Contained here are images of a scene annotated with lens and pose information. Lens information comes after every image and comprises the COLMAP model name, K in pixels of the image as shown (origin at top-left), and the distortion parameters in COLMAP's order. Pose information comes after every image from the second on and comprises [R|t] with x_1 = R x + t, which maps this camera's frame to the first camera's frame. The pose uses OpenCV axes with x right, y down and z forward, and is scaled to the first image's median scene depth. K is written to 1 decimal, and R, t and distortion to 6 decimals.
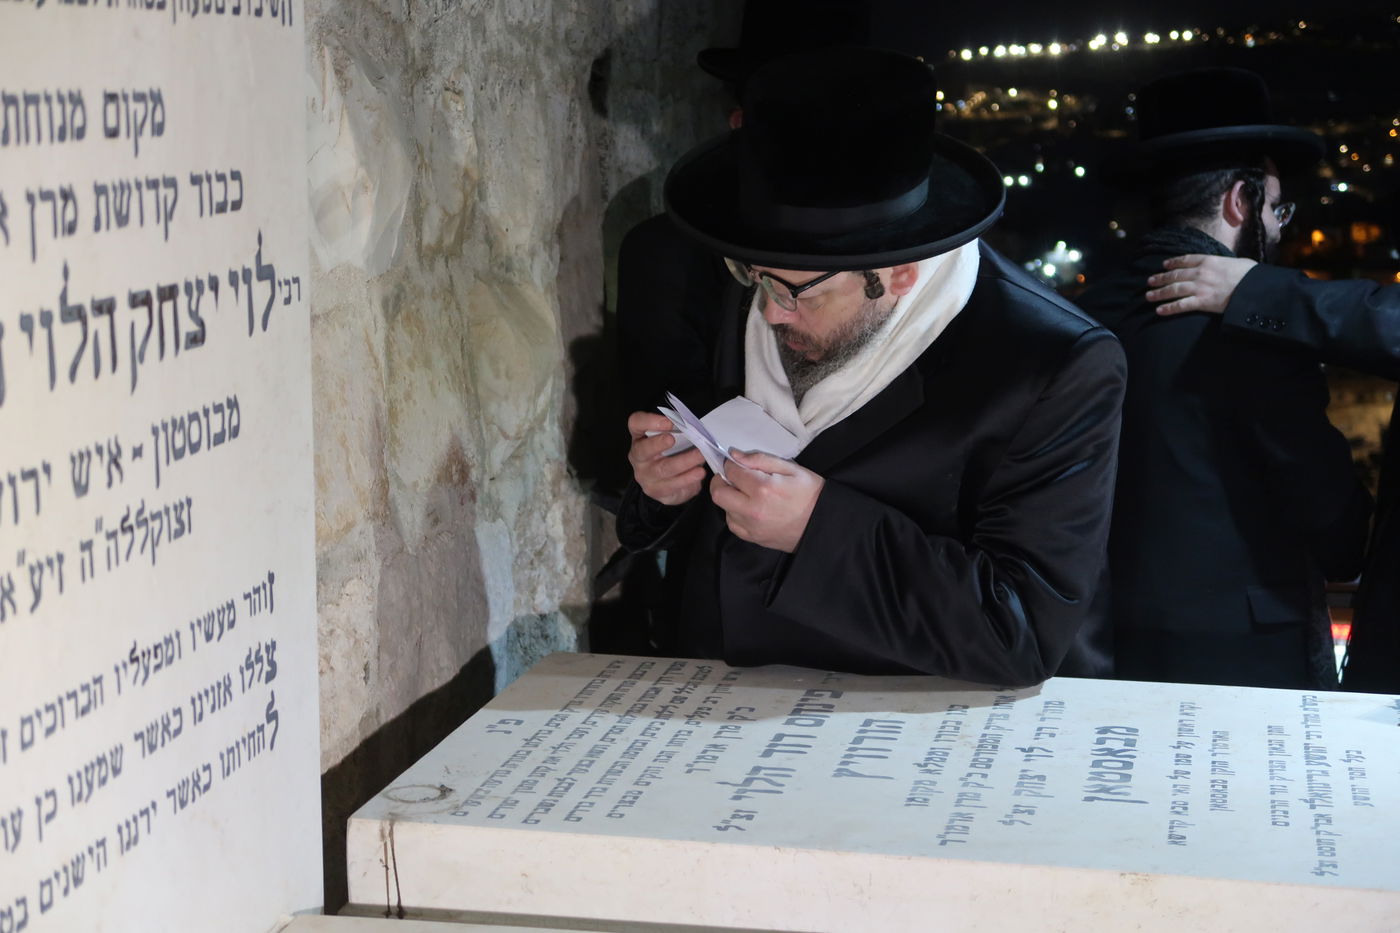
lens RADIAL K [[2544.0, 0, 699.2], [0, 2544.0, 464.6], [0, 0, 1]] dist [-0.001453, 0.000000]
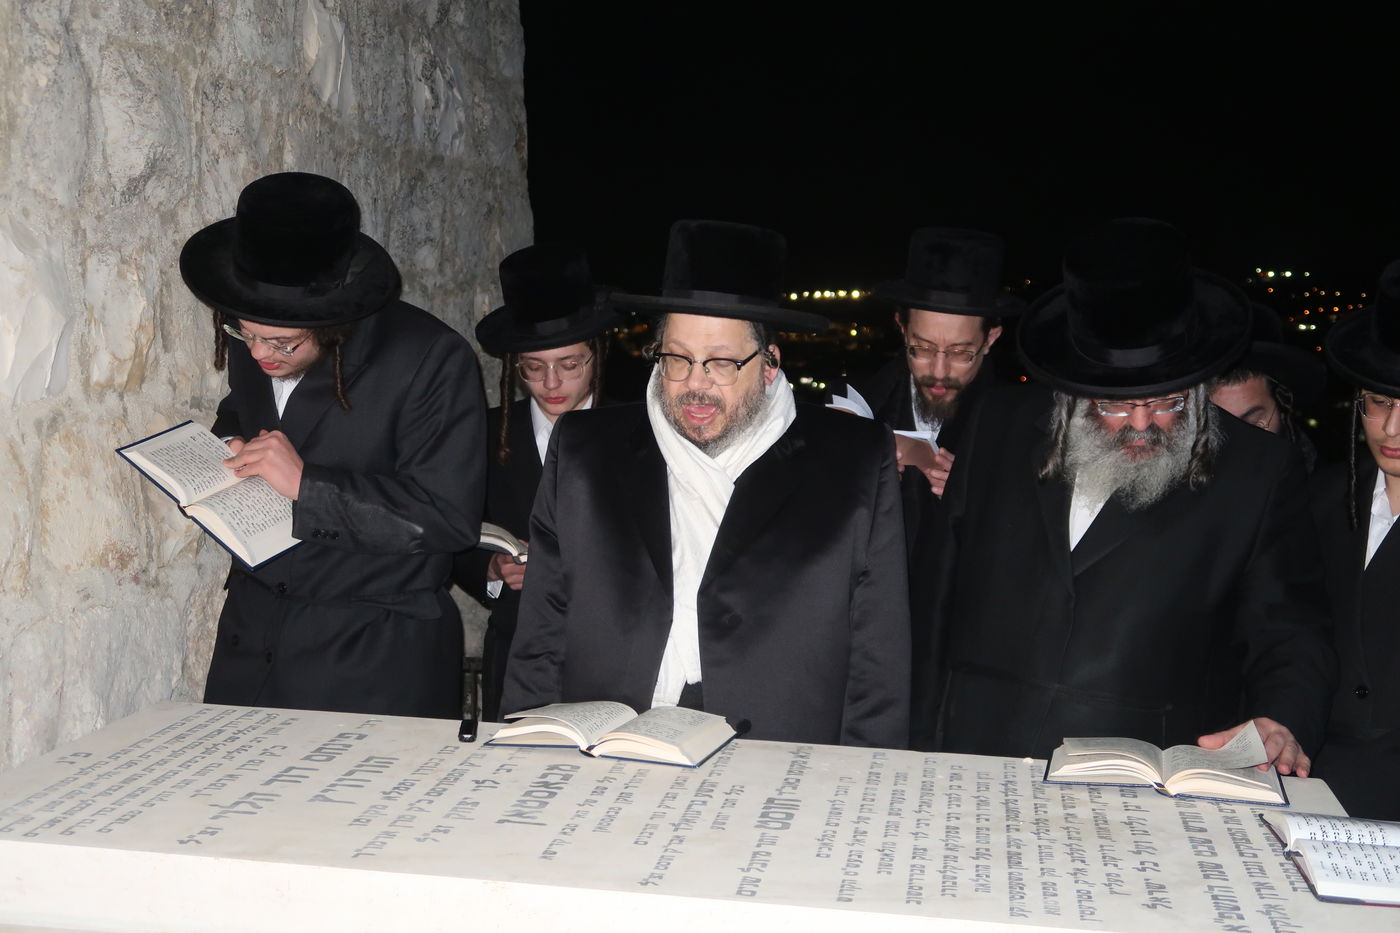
lens RADIAL K [[1823.6, 0, 699.5], [0, 1823.6, 468.9], [0, 0, 1]] dist [-0.005370, 0.000000]
pose [[0.997981, 0.022276, 0.059480, 0.175063], [-0.018532, 0.997856, -0.062770, 0.011766], [-0.060751, 0.061541, 0.996254, 0.082222]]
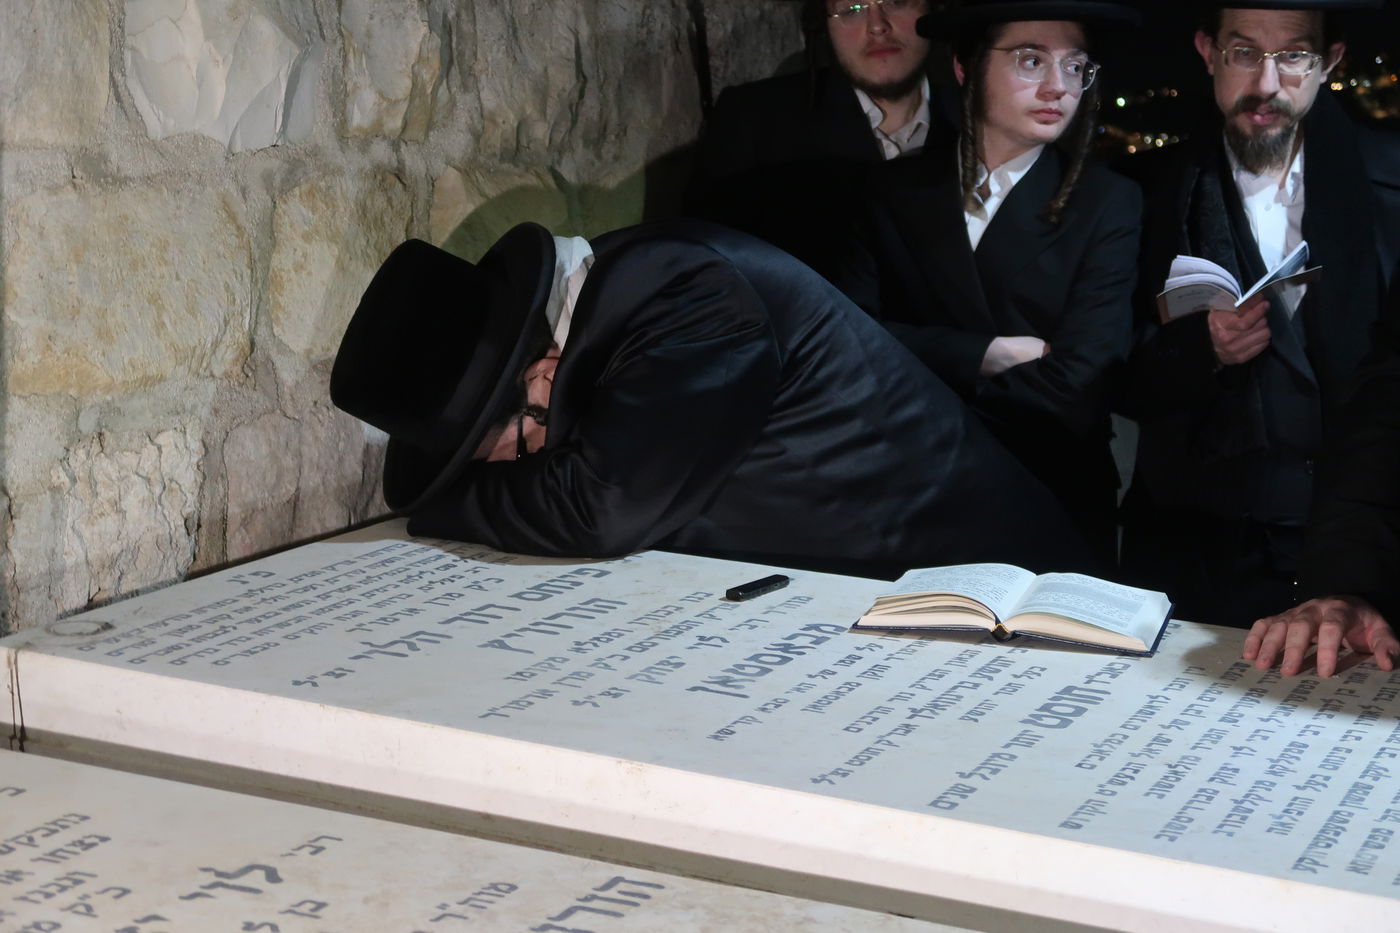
lens RADIAL K [[2304.8, 0, 691.1], [0, 2304.8, 463.0], [0, 0, 1]] dist [-0.015268, 0.000000]
pose [[0.966904, 0.062274, -0.247422, 0.329808], [-0.055093, 0.997837, 0.035849, 0.012699], [0.249120, -0.021032, 0.968244, 0.135701]]
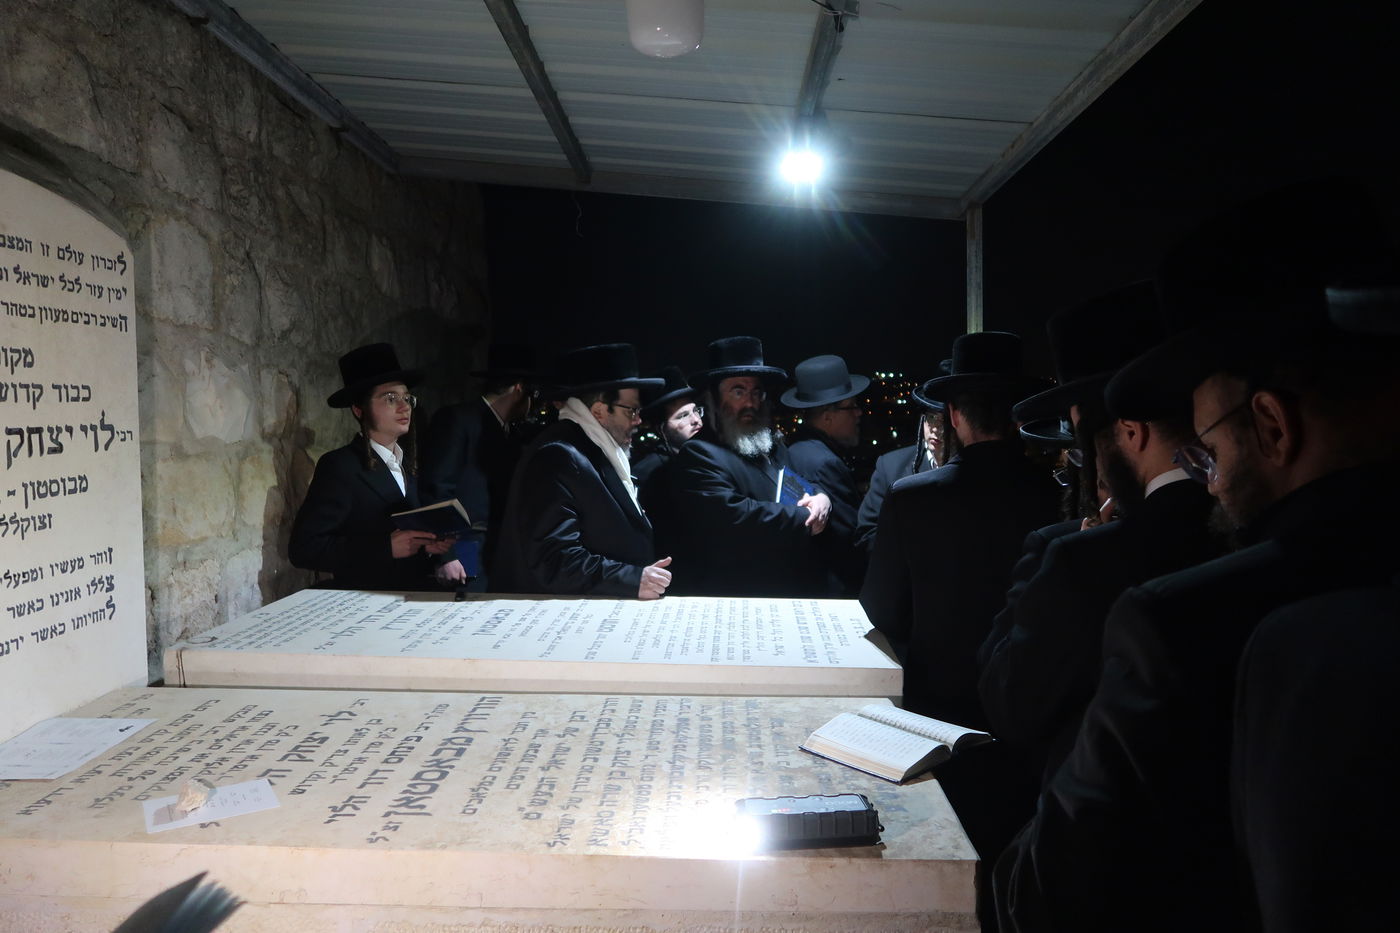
lens RADIAL K [[949.6, 0, 695.1], [0, 949.6, 467.7], [0, 0, 1]] dist [-0.022352, -0.002256]
pose [[0.986442, -0.005630, 0.164012, 0.197816], [0.018491, 0.996860, -0.076991, 0.036794], [-0.163063, 0.078980, 0.983449, -0.004975]]
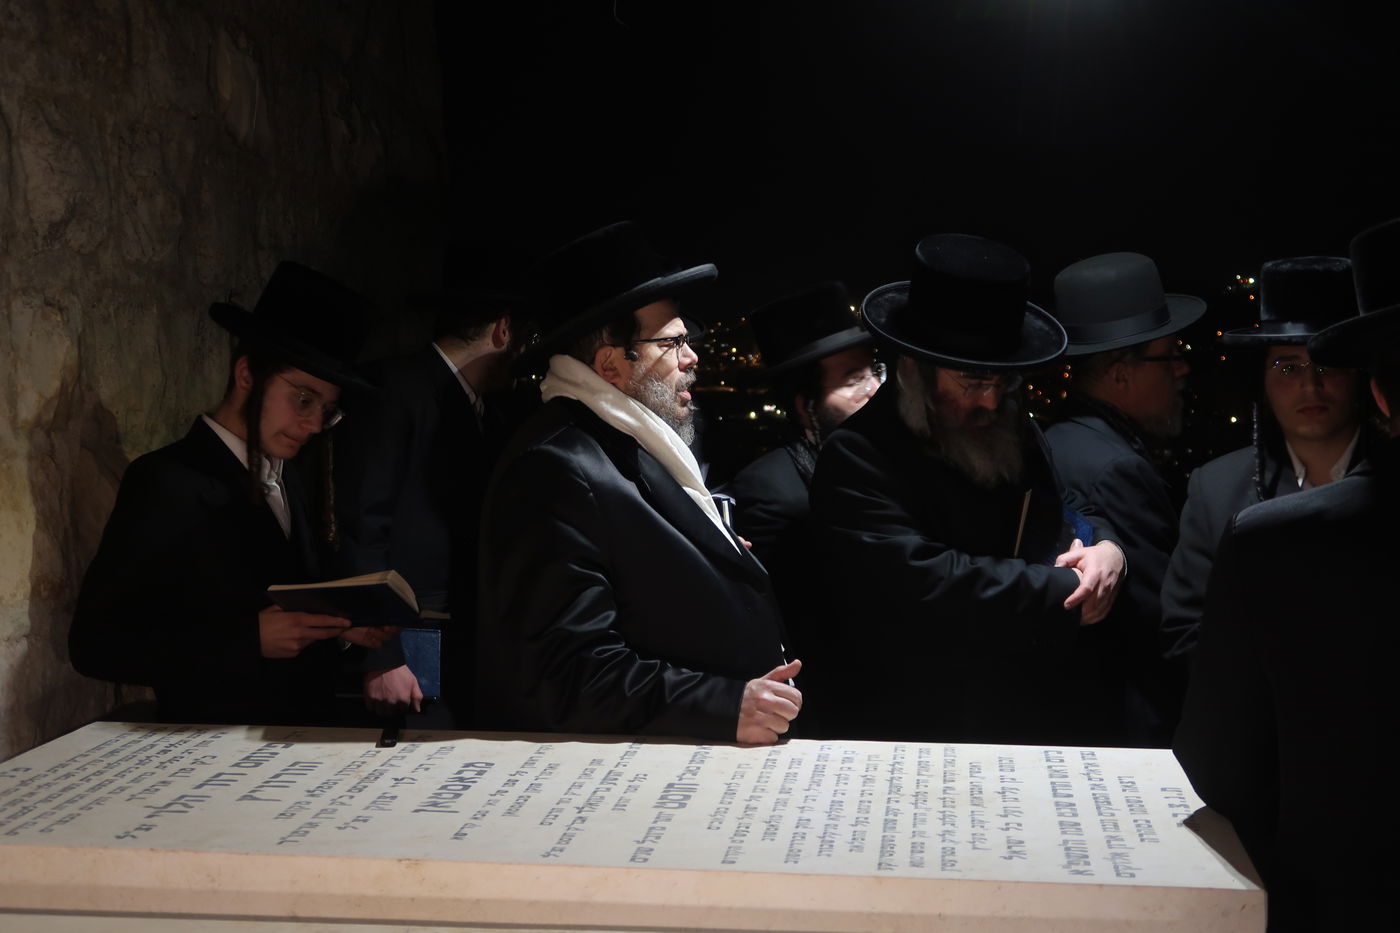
lens RADIAL K [[1916.9, 0, 697.7], [0, 1916.9, 464.1], [0, 0, 1]] dist [-0.004359, 0.000000]
pose [[0.996696, -0.010357, 0.080555, 0.200444], [0.017056, 0.996410, -0.082925, 0.032047], [-0.079407, 0.084025, 0.993295, -0.029939]]
